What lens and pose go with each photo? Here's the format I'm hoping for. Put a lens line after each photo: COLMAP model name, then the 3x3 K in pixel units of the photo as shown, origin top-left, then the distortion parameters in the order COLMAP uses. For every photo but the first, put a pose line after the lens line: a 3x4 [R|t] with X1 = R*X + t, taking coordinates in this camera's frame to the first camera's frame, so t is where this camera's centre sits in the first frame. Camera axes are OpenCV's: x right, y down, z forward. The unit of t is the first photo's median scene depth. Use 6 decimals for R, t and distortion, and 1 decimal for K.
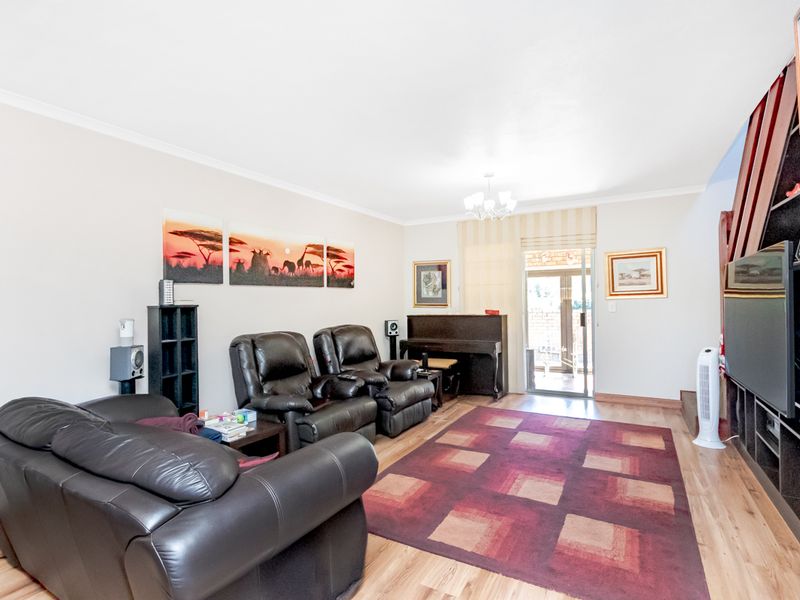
lens RADIAL K [[412.2, 0, 400.0], [0, 412.2, 300.0], [0, 0, 1]] dist [-0.003104, -0.000236]
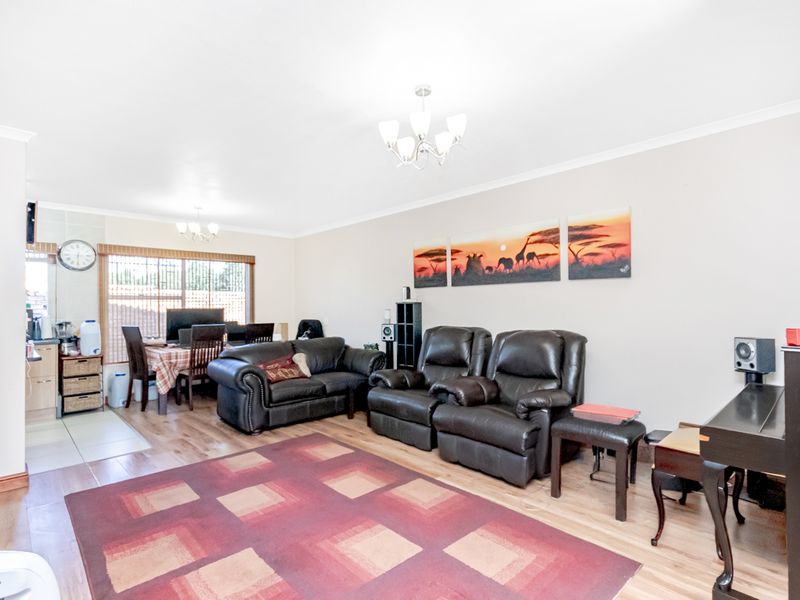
lens RADIAL K [[412.2, 0, 400.0], [0, 412.2, 300.0], [0, 0, 1]] dist [-0.003104, -0.000236]
pose [[-0.288955, 0.004659, -0.957331, 0.819399], [0.012803, 0.999918, 0.001002, 0.001713], [0.957257, -0.011968, -0.288991, 1.157089]]
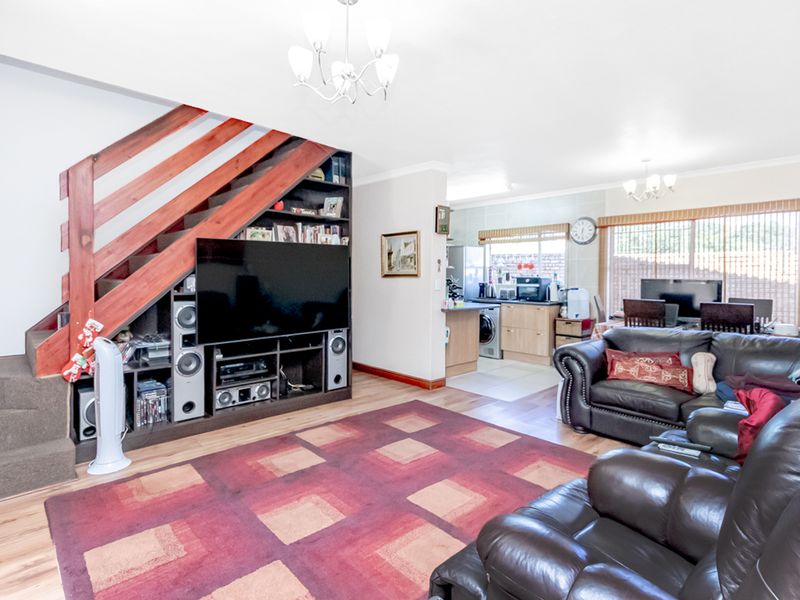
lens RADIAL K [[425.7, 0, 399.9], [0, 425.7, 276.5], [0, 0, 1]] dist [-0.000442, 0.000054]
pose [[-0.954511, 0.006310, 0.298110, 0.015259], [0.006640, 0.999978, 0.000094, 0.009195], [-0.298103, 0.002069, -0.954531, 1.470646]]
